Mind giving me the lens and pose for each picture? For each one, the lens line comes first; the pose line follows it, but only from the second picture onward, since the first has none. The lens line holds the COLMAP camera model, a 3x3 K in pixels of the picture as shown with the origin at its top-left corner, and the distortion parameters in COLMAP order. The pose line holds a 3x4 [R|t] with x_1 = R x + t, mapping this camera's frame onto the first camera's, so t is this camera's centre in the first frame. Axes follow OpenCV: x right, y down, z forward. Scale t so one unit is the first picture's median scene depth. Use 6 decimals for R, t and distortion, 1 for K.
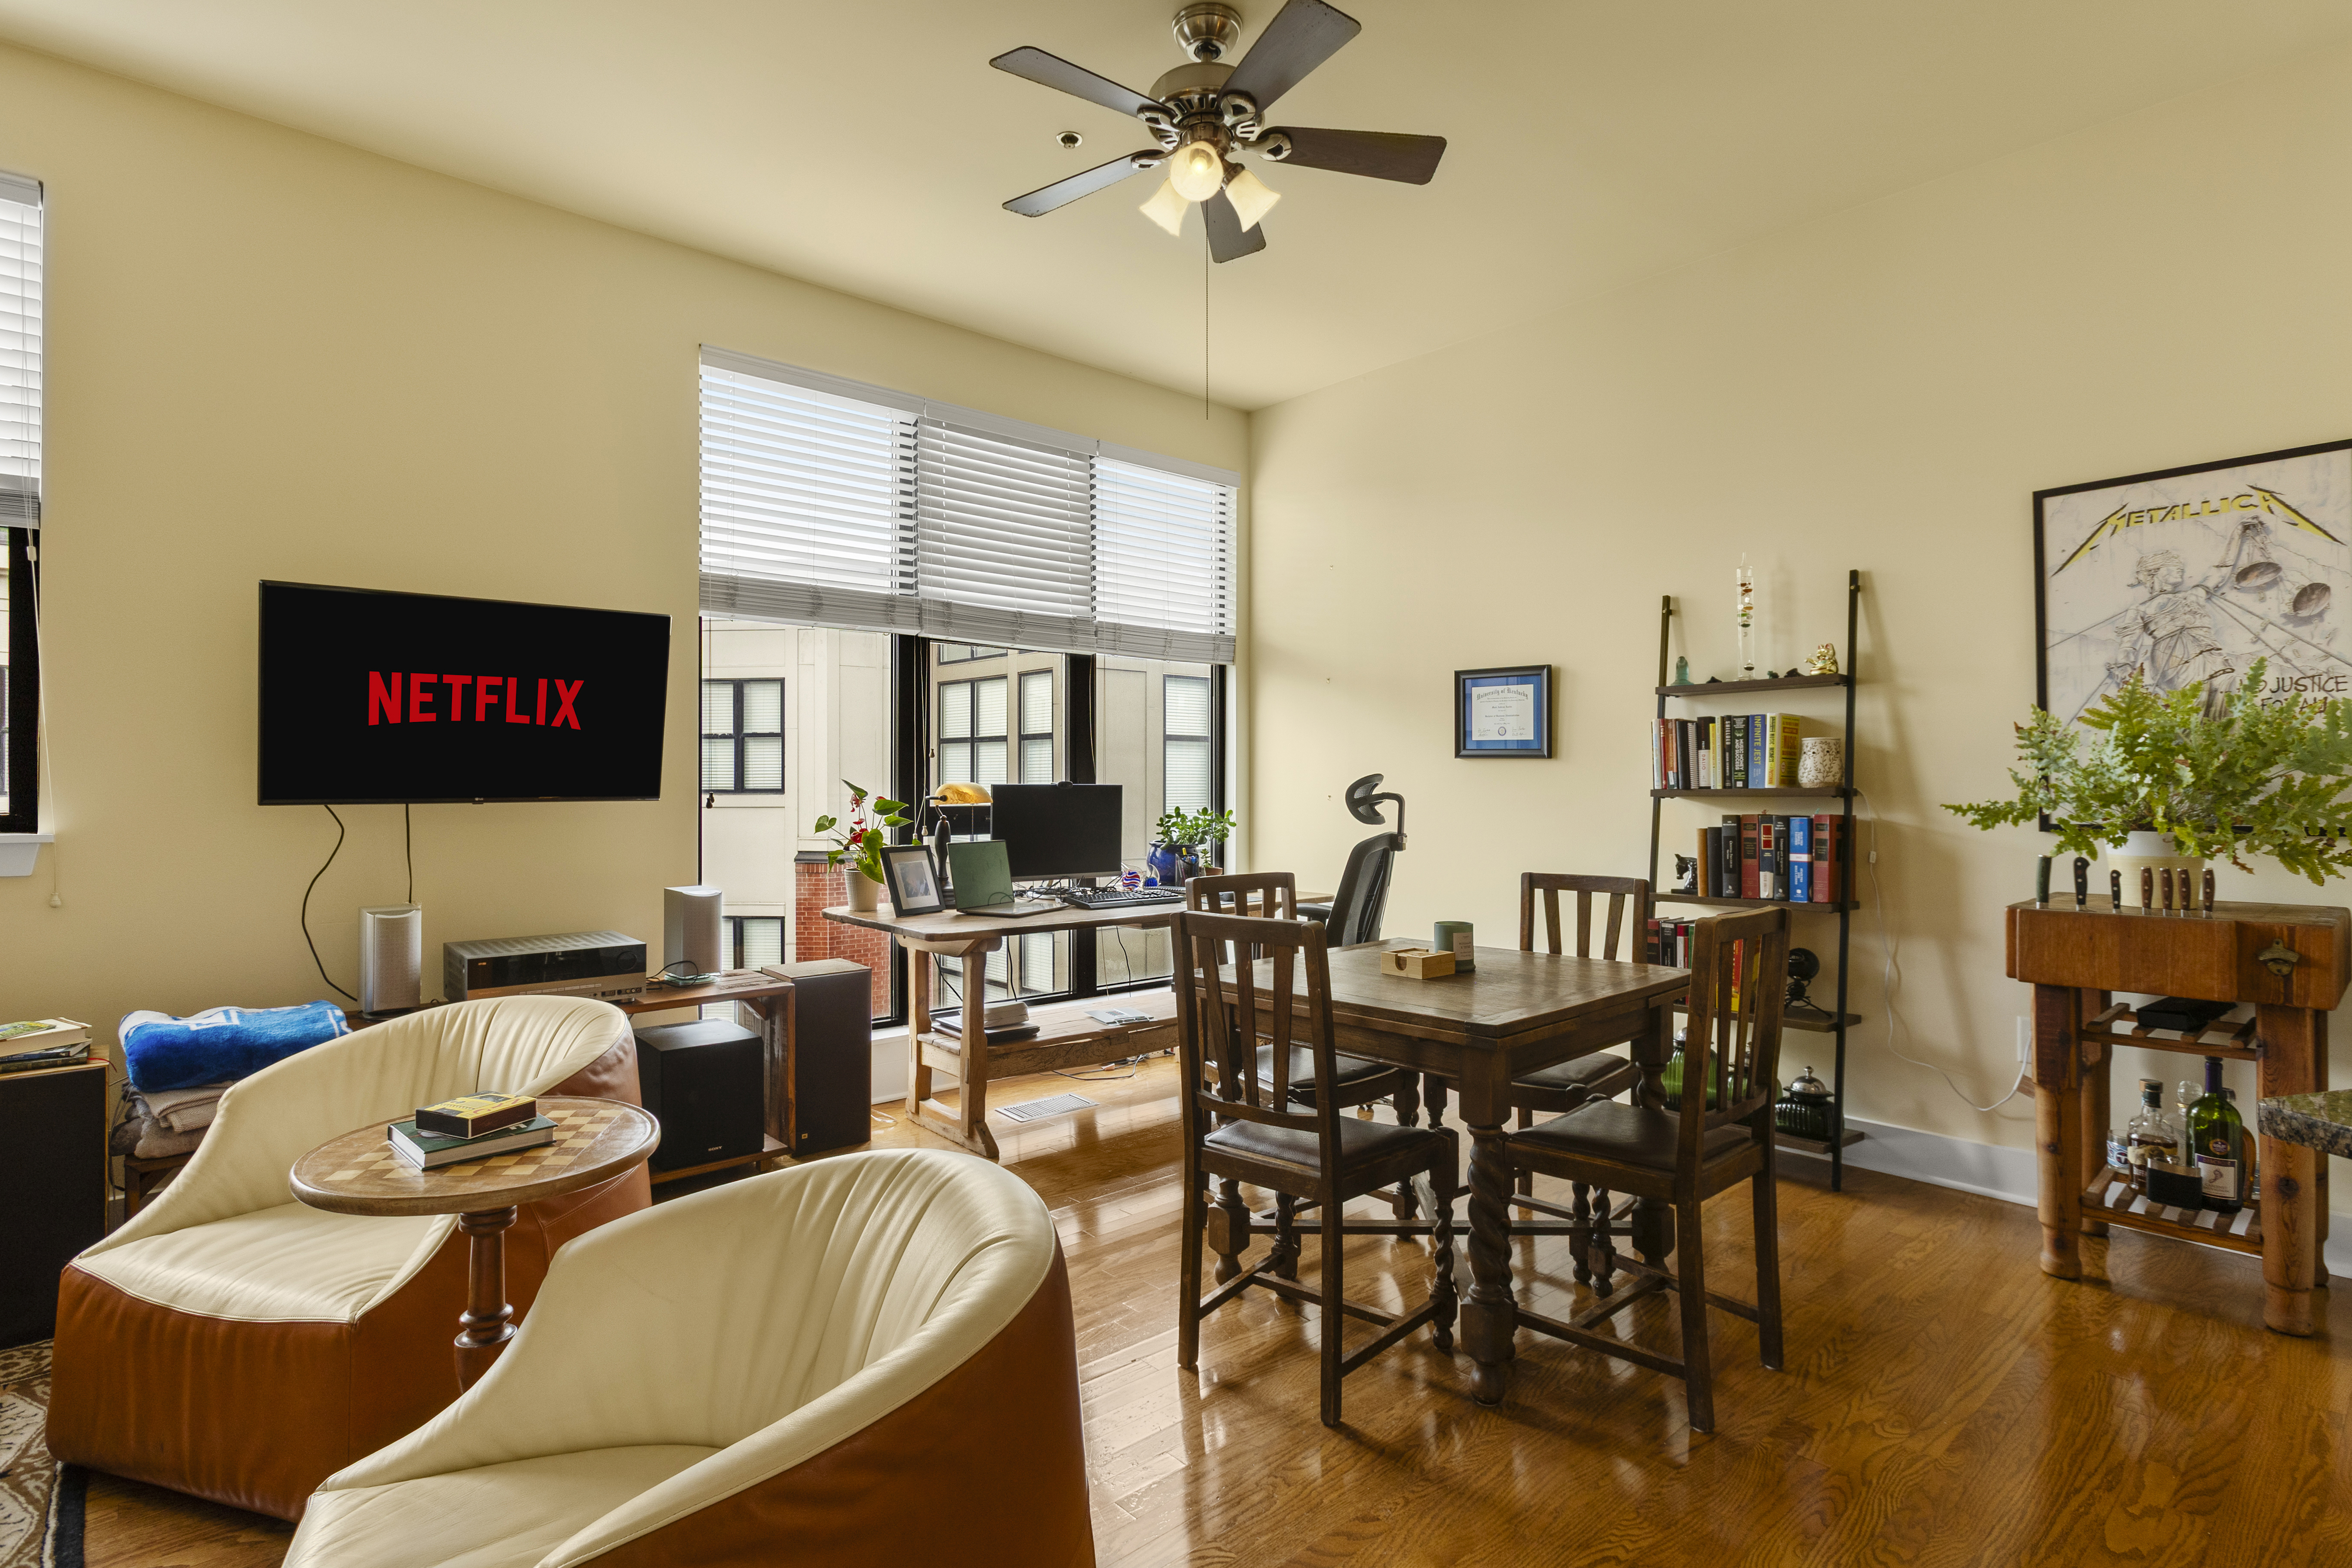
lens RADIAL K [[1206.1, 0, 1170.9], [0, 1206.1, 787.5], [0, 0, 1]] dist [0.003474, 0.000244]
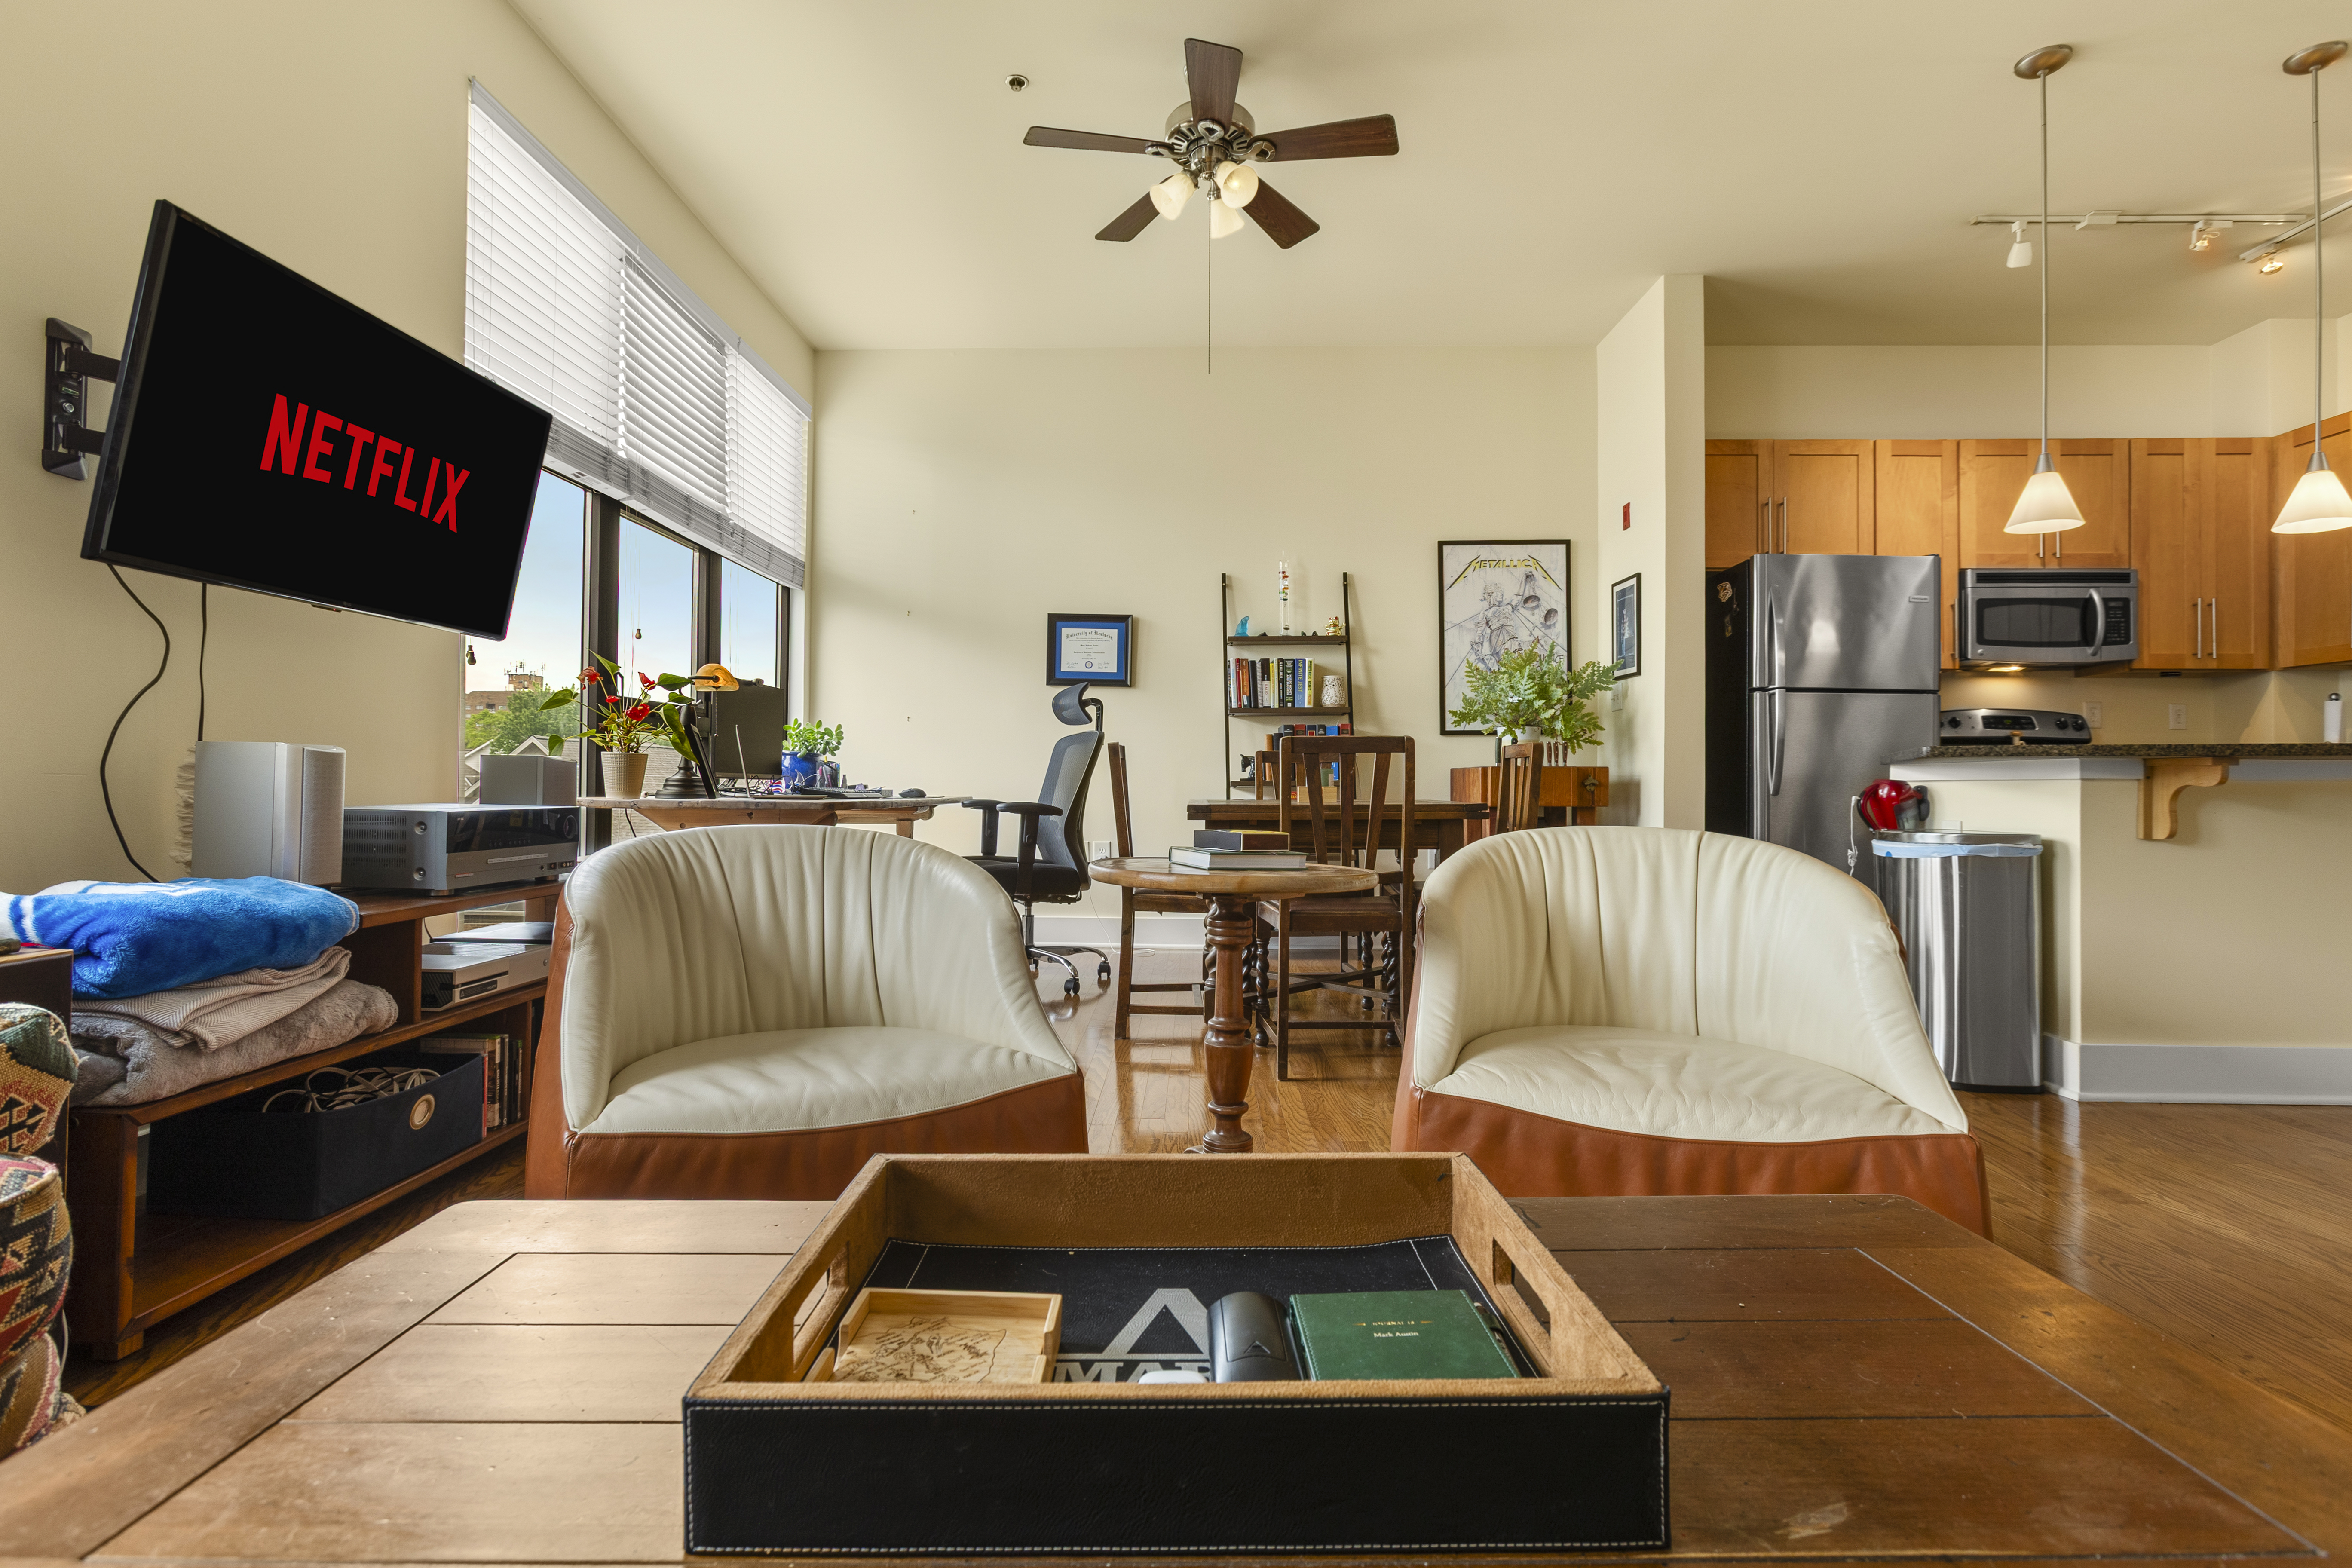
lens RADIAL K [[1142.5, 0, 1185.3], [0, 1142.5, 786.7], [0, 0, 1]] dist [-0.002127, -0.000728]
pose [[0.666099, 0.007237, 0.745828, -0.681747], [-0.002657, 0.999970, -0.007330, 0.111241], [-0.745858, 0.002901, 0.666098, 0.159124]]
